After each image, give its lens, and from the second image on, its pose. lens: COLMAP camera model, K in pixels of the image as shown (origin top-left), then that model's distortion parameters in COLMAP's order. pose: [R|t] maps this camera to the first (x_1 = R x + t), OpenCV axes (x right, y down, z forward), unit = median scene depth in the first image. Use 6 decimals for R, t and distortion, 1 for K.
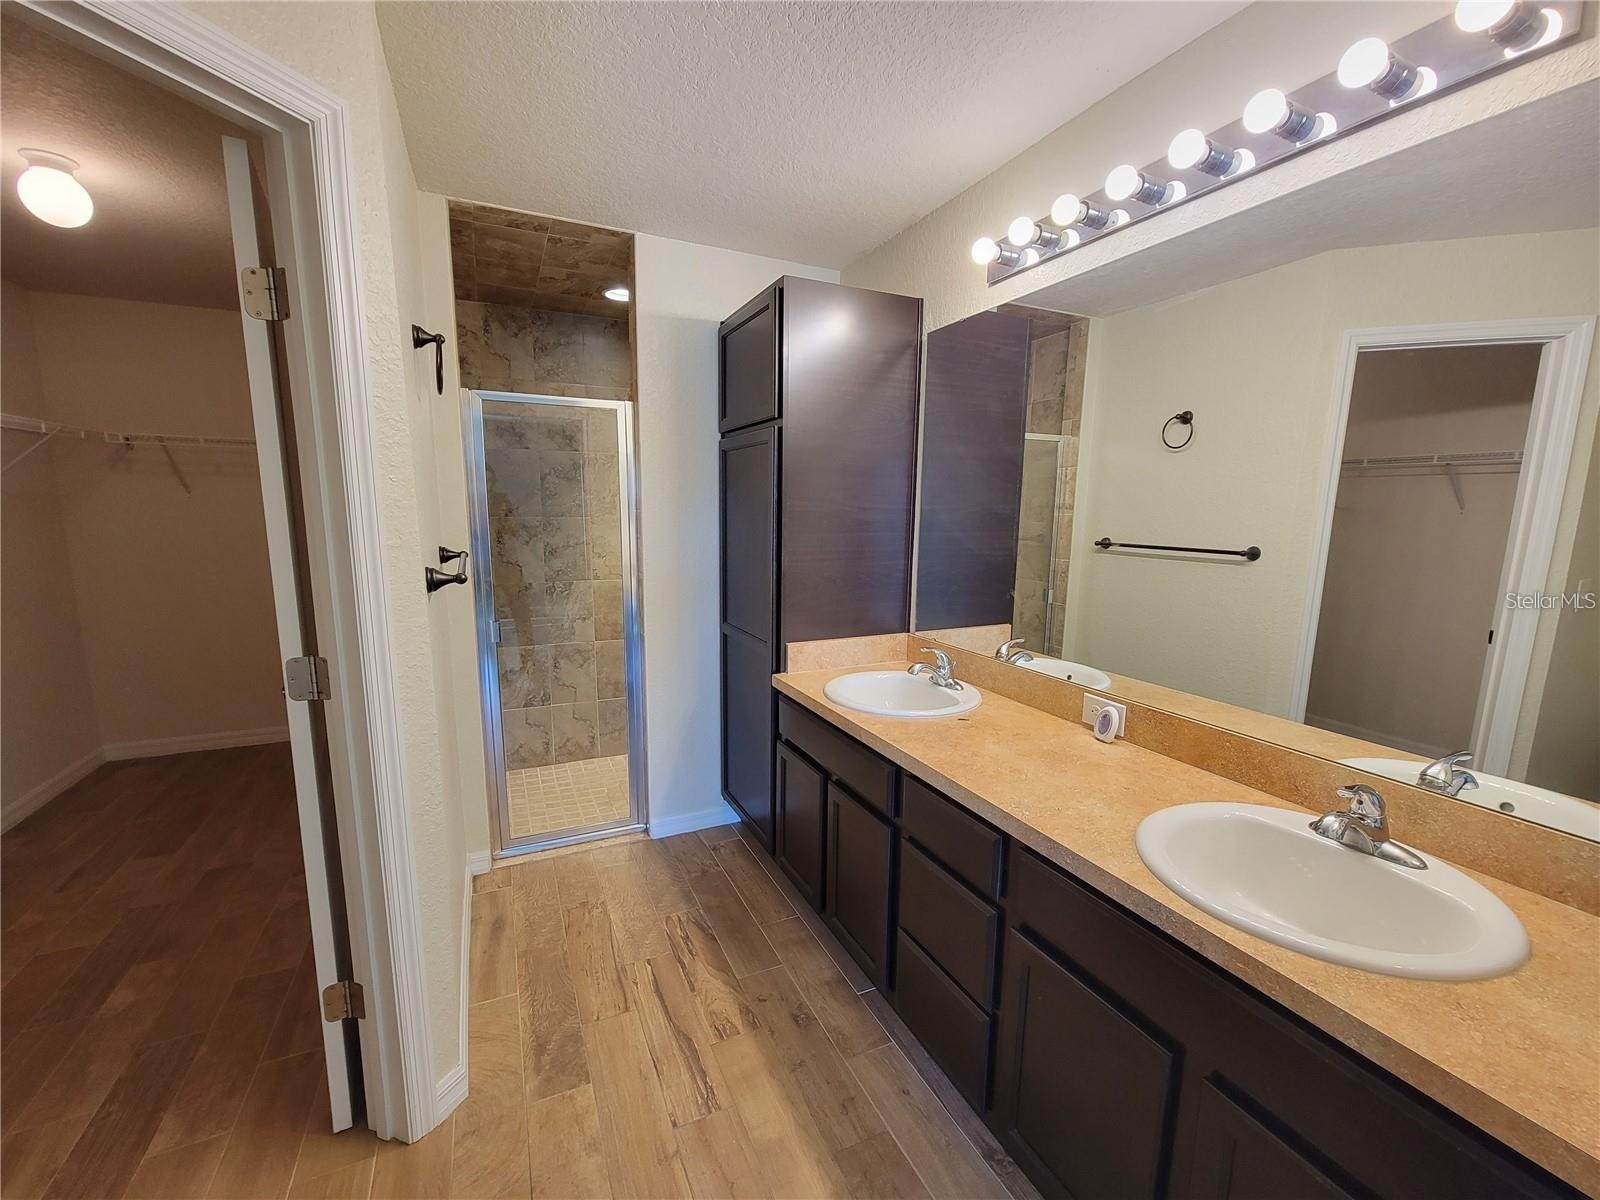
lens RADIAL K [[662.3, 0, 801.6], [0, 662.3, 619.6], [0, 0, 1]] dist [-0.001532, 0.000202]
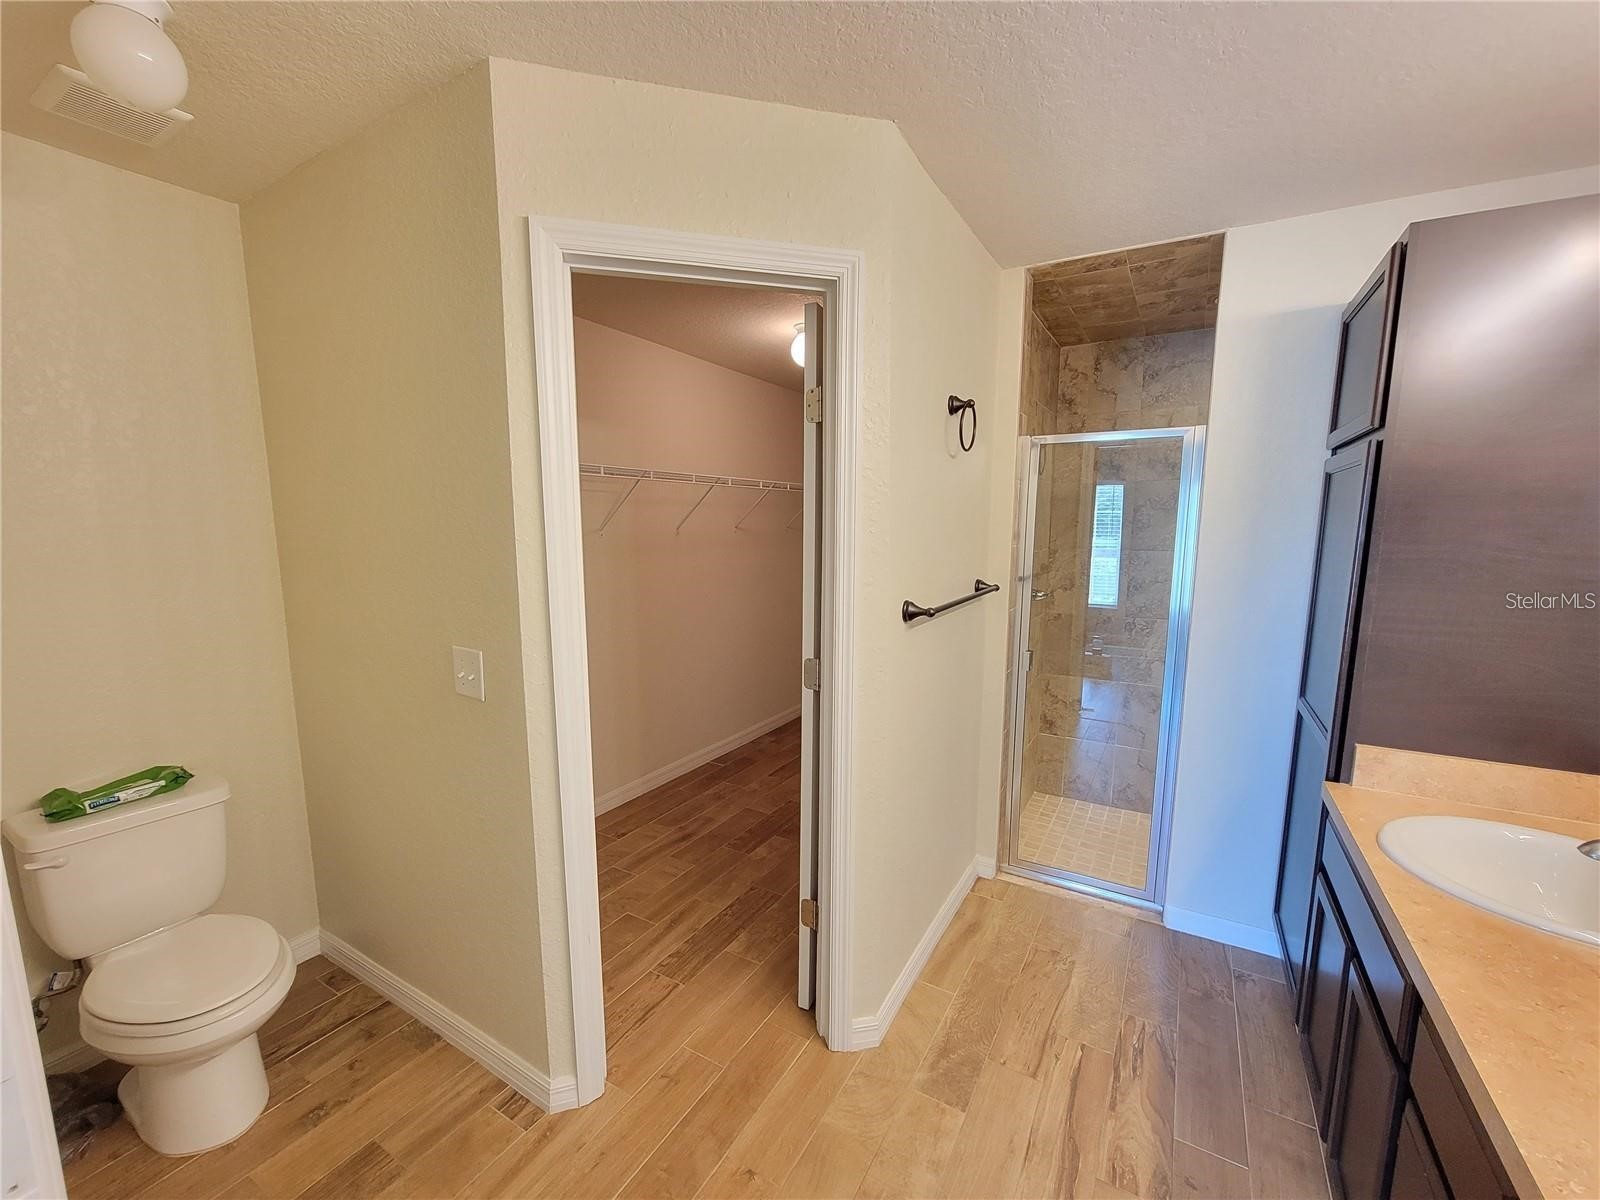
lens RADIAL K [[662.3, 0, 801.6], [0, 662.3, 619.6], [0, 0, 1]] dist [-0.001532, 0.000202]
pose [[0.555964, 0.111315, -0.823719, 0.225868], [-0.135392, 0.989885, 0.042389, -0.048185], [0.820106, 0.087959, 0.565411, 0.112284]]
